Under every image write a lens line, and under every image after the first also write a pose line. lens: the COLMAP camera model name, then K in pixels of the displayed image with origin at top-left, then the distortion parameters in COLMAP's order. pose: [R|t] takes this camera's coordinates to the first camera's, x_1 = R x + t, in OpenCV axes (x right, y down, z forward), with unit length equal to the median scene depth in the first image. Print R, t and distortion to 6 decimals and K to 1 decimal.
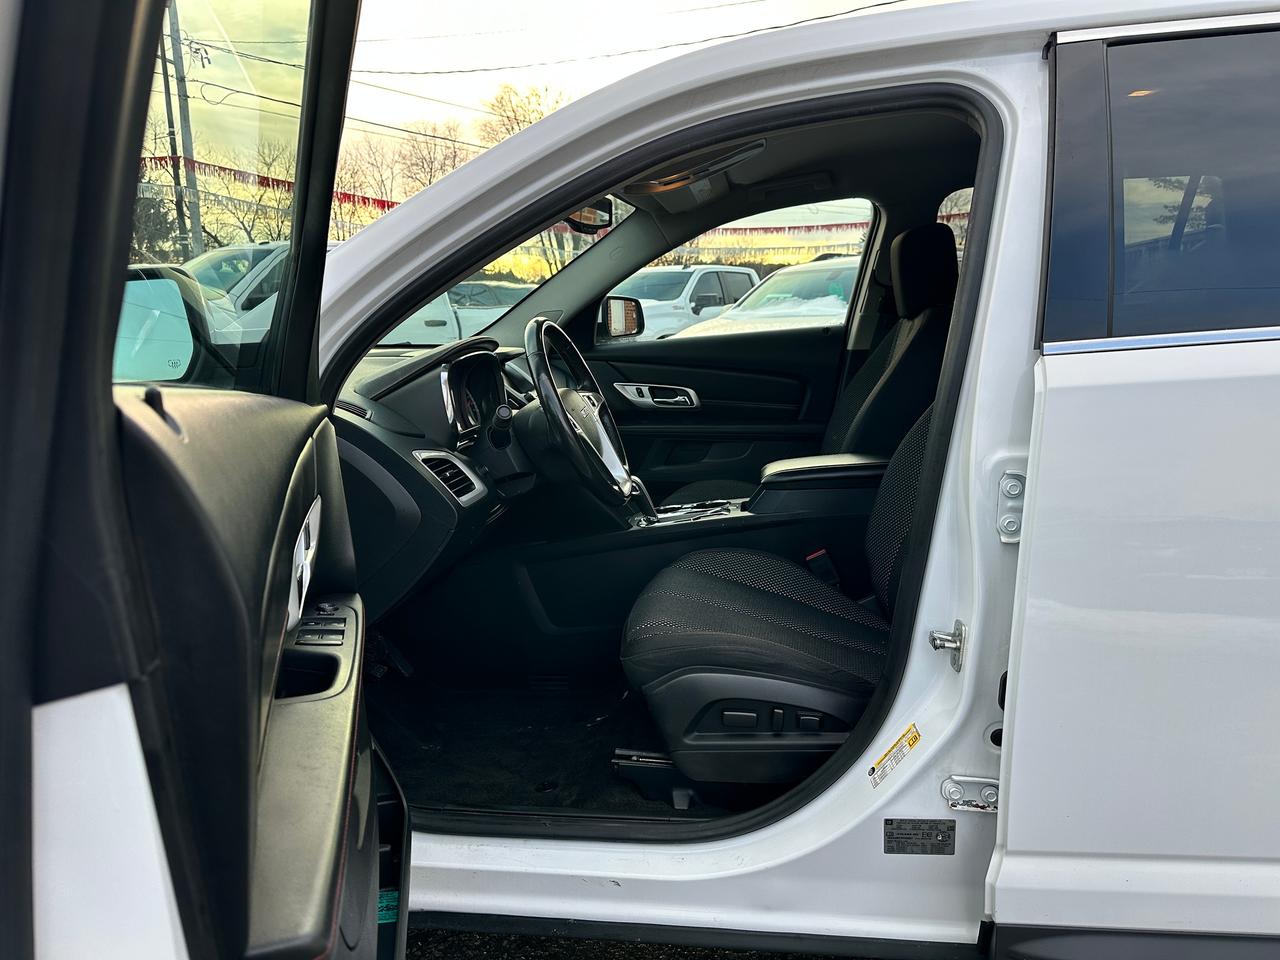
lens RADIAL K [[905.0, 0, 637.1], [0, 905.0, 483.1], [0, 0, 1]] dist [-0.008385, -0.011957]
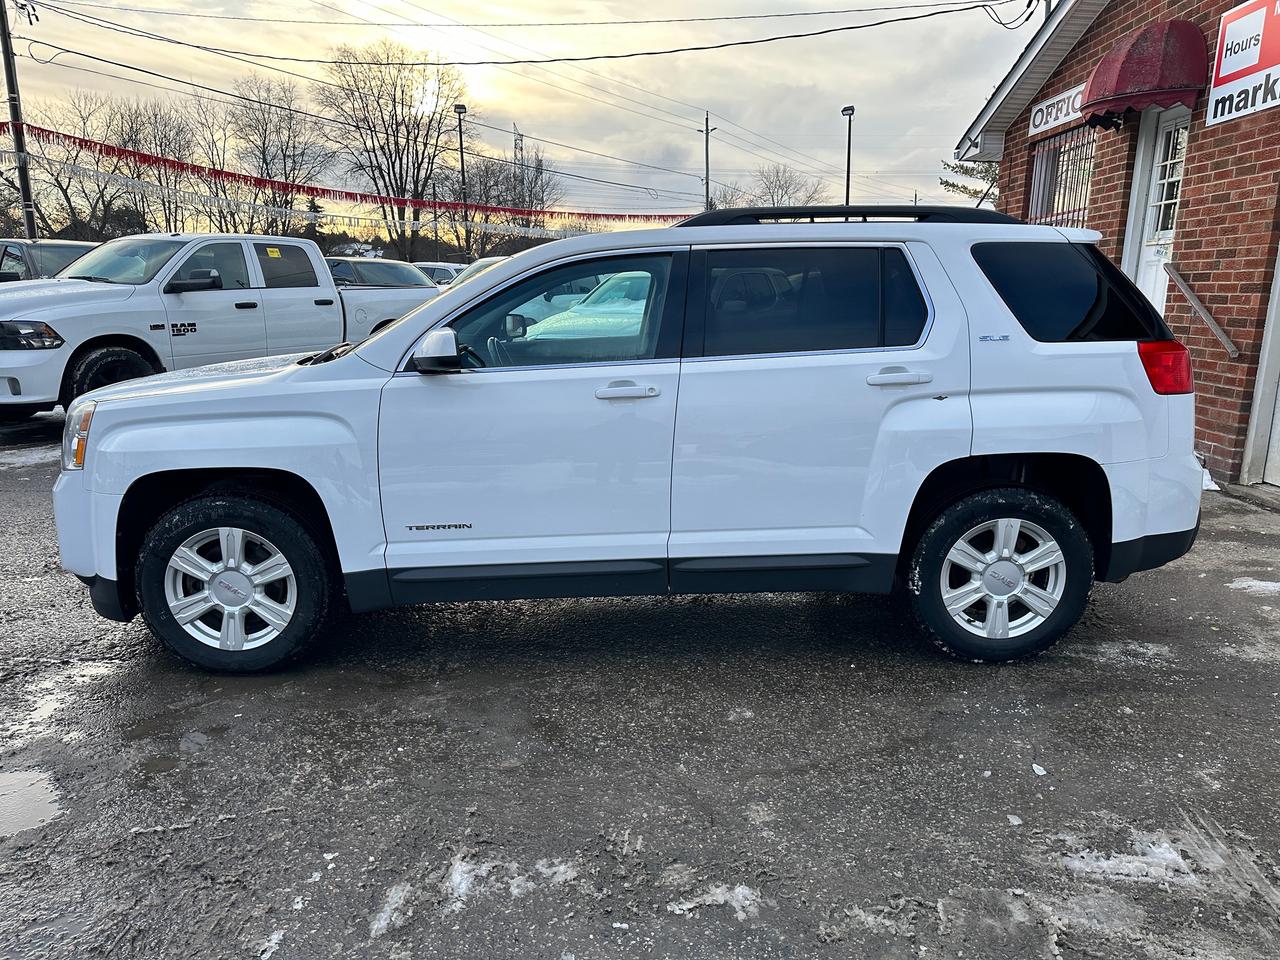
lens RADIAL K [[905.6, 0, 635.8], [0, 905.6, 482.6], [0, 0, 1]] dist [0.019547, -0.024288]
pose [[0.986146, -0.016016, 0.165105, -0.011773], [0.011121, 0.999472, 0.030527, 0.009488], [-0.165507, -0.028268, 0.985803, -0.103273]]
